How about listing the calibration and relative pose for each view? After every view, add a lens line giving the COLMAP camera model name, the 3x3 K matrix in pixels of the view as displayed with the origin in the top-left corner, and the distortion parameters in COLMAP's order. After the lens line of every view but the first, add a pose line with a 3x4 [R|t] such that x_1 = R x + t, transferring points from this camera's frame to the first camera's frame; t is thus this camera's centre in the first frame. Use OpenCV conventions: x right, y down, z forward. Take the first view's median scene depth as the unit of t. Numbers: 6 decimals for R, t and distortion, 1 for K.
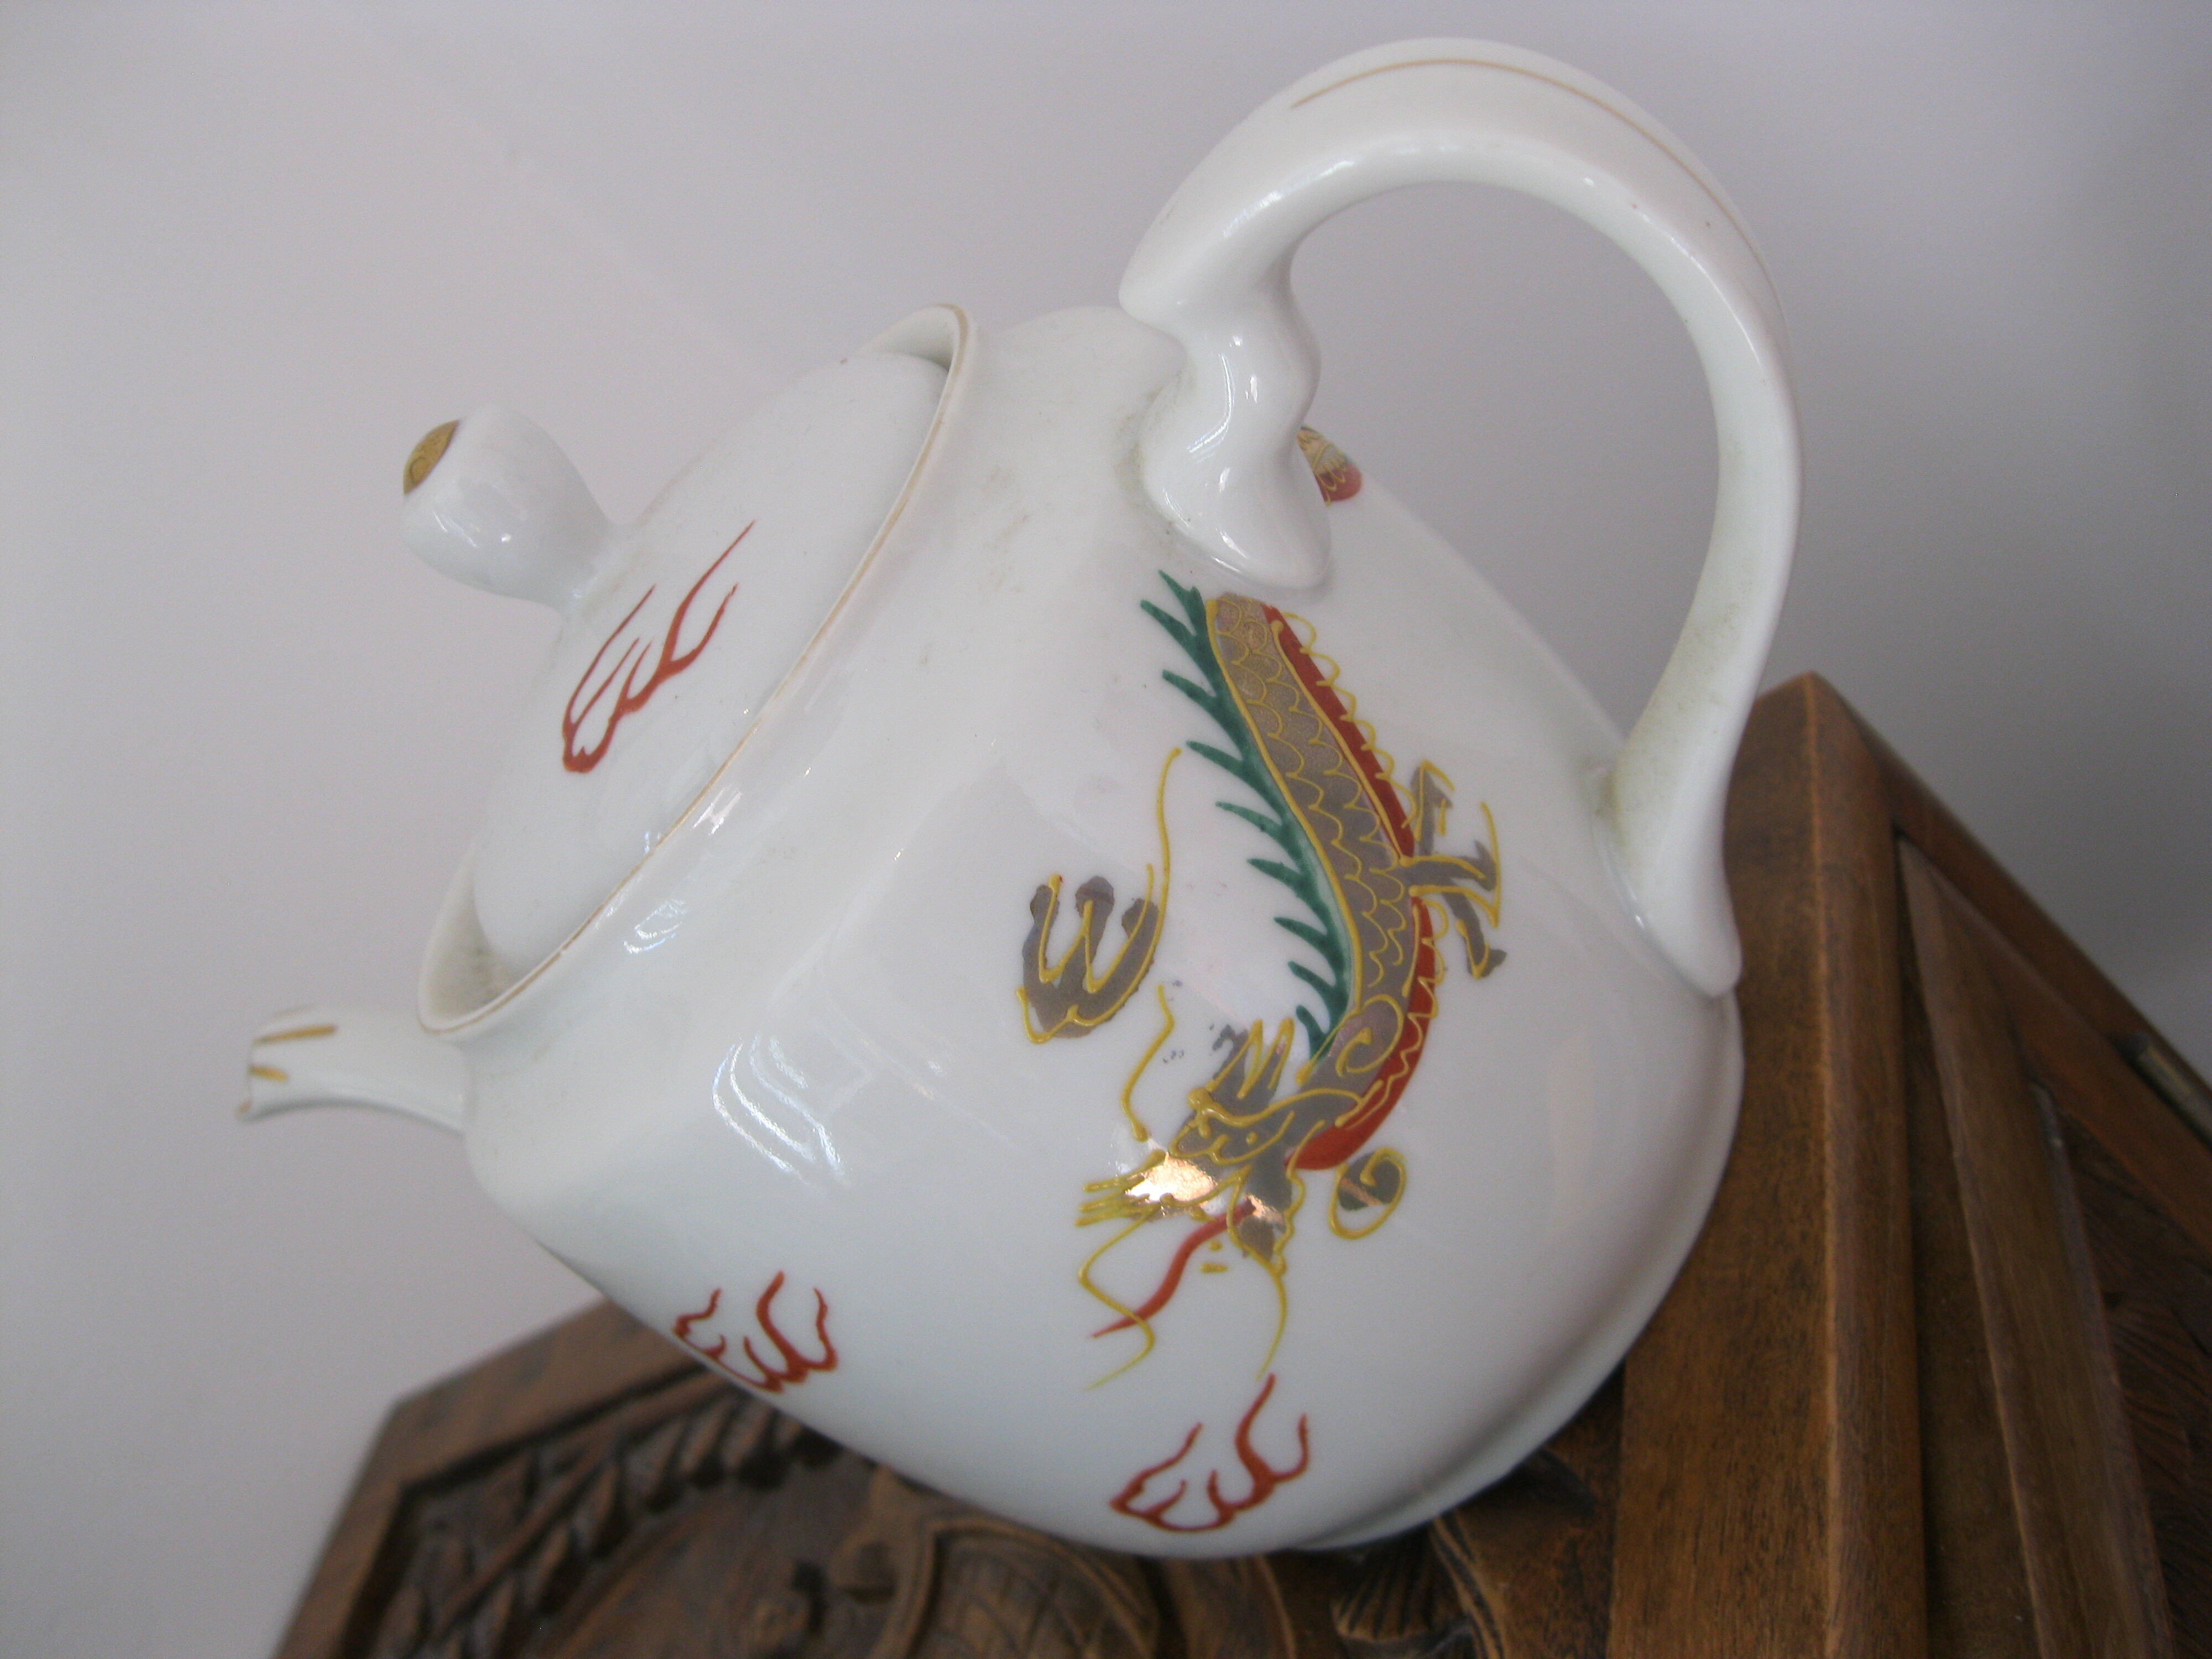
lens RADIAL K [[2274.5, 0, 1085.7], [0, 2274.5, 815.9], [0, 0, 1]] dist [-0.104554, 0.000000]
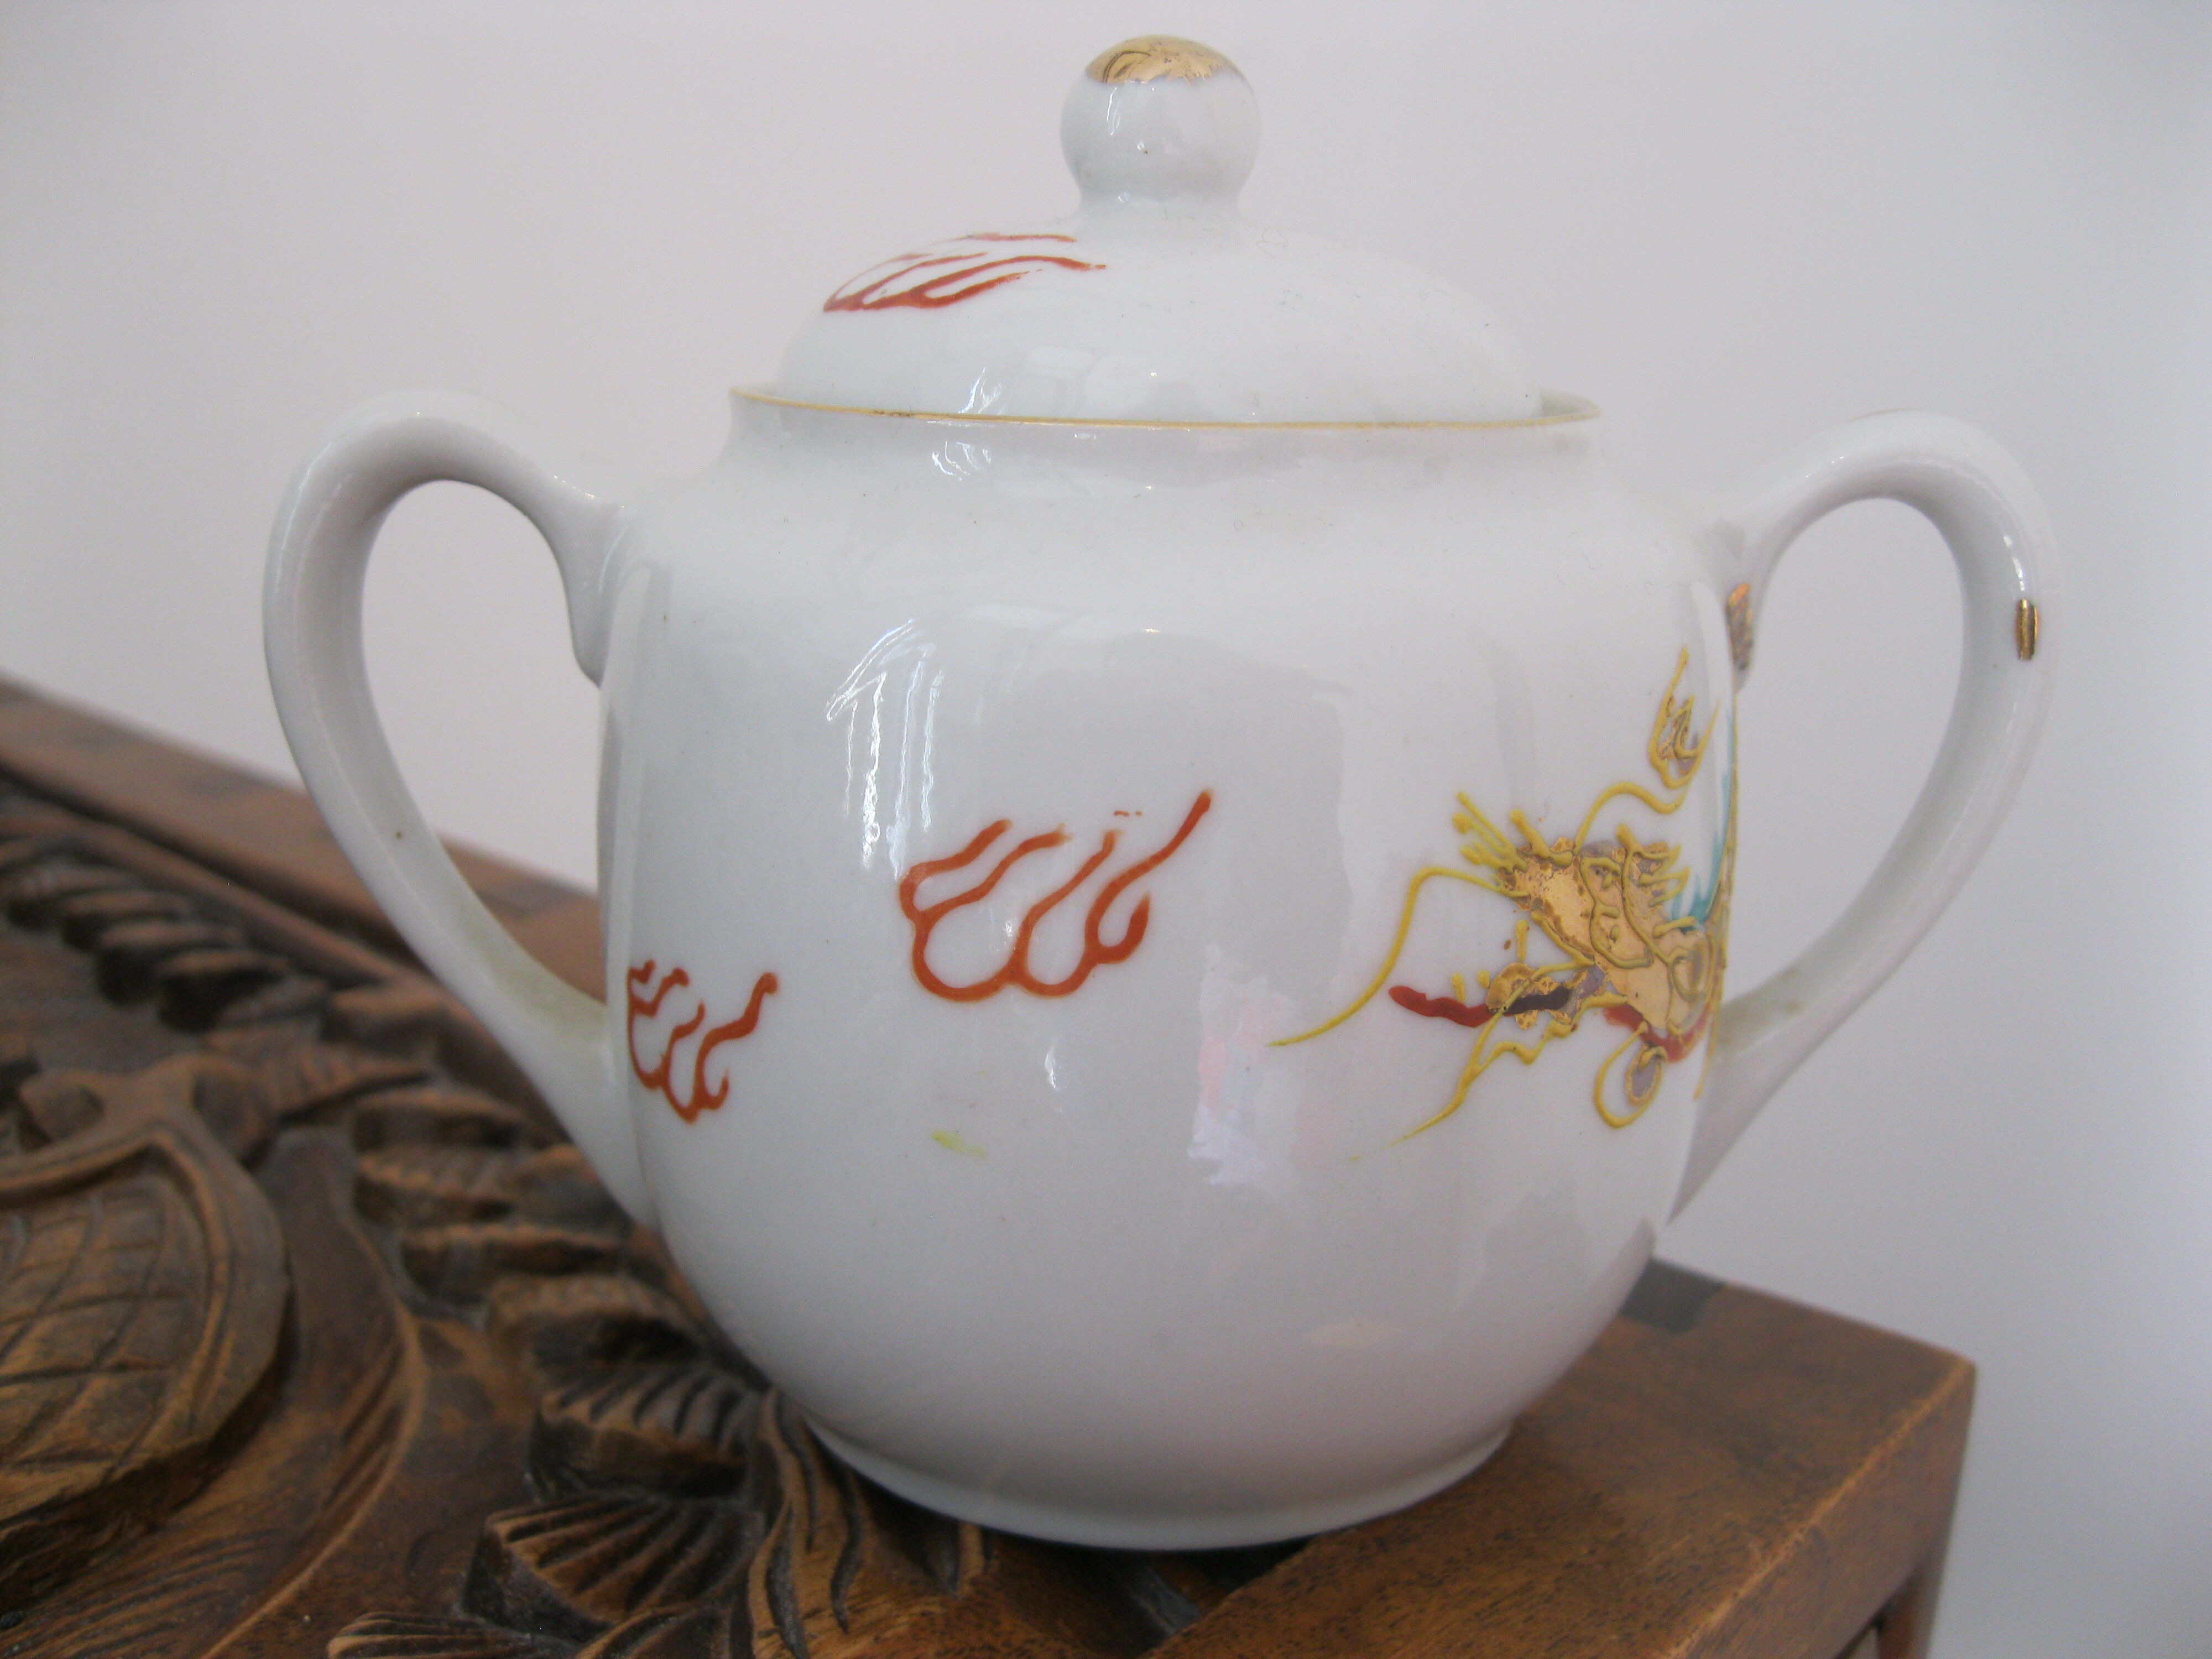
lens RADIAL K [[2274.5, 0, 1070.6], [0, 2274.5, 827.4], [0, 0, 1]] dist [-0.104554, 0.000000]
pose [[0.600259, 0.794653, -0.090642, 0.113947], [-0.798901, 0.590328, -0.115199, 0.154160], [-0.038035, 0.141563, 0.989198, 0.400509]]
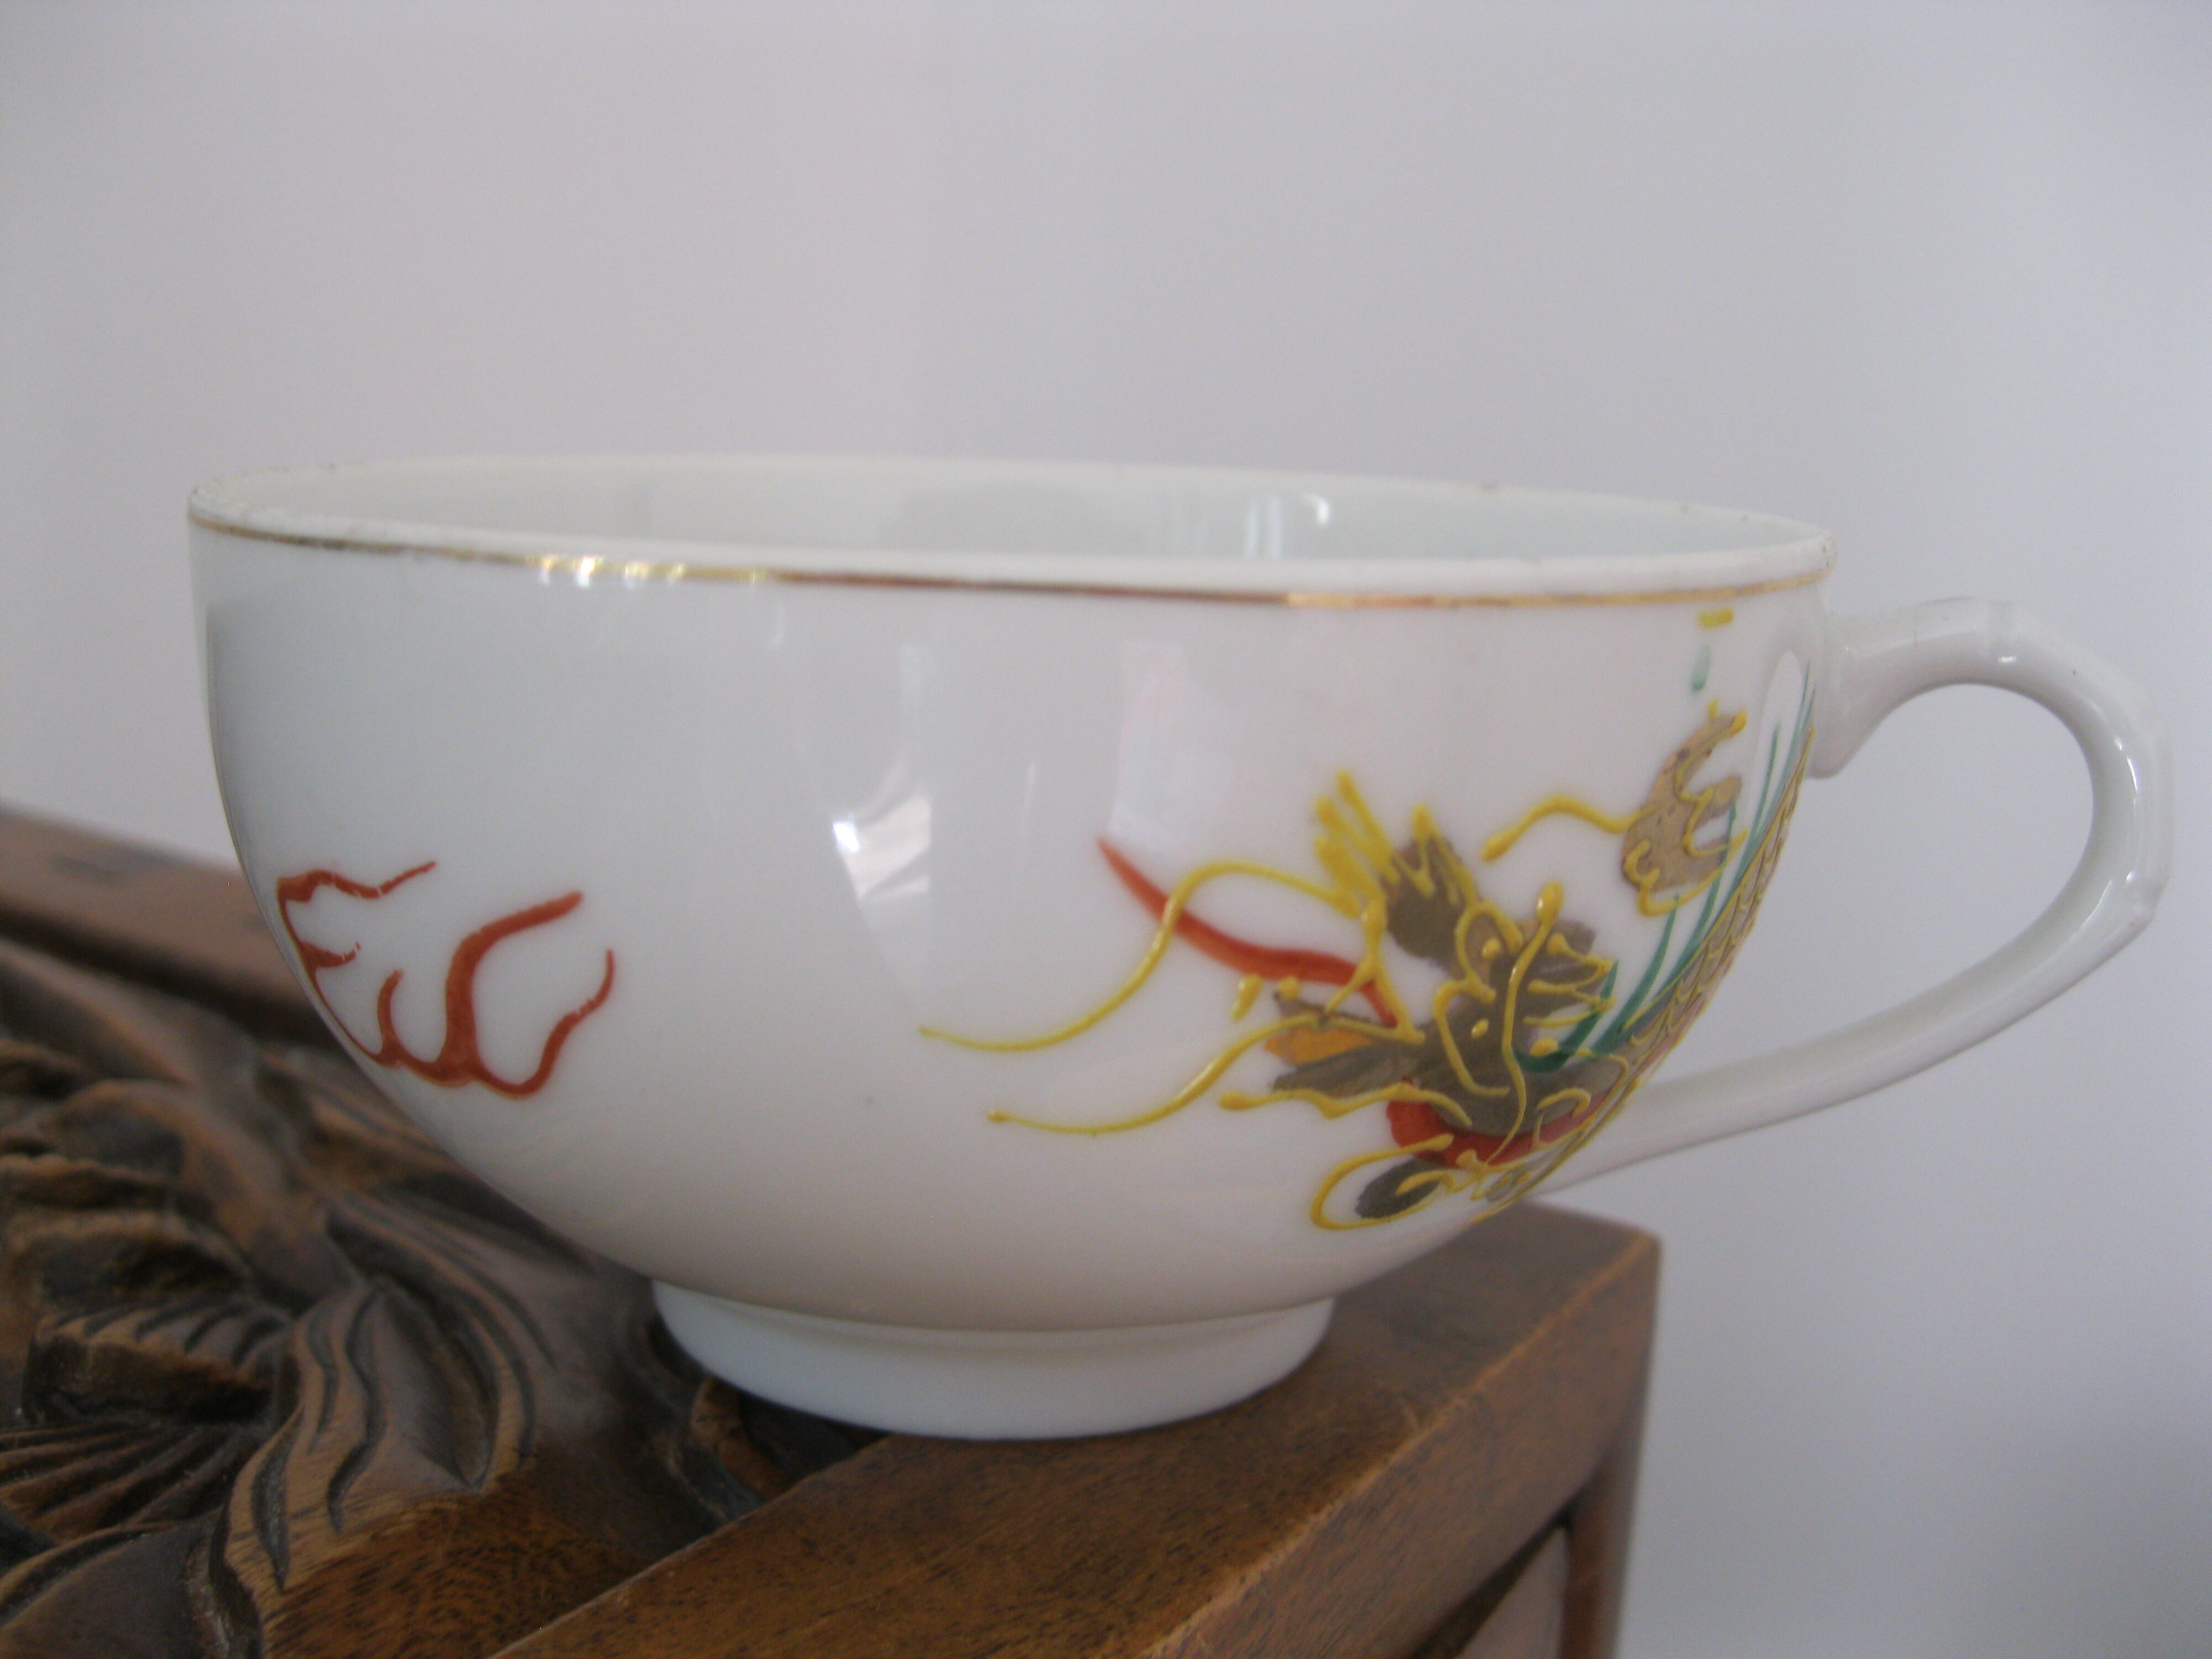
lens RADIAL K [[2274.5, 0, 1033.0], [0, 2274.5, 839.6], [0, 0, 1]] dist [-0.104554, 0.000000]
pose [[0.628255, 0.775546, -0.061843, 0.201937], [-0.767269, 0.604461, -0.214299, 0.153152], [-0.128817, 0.182085, 0.974808, 0.485932]]
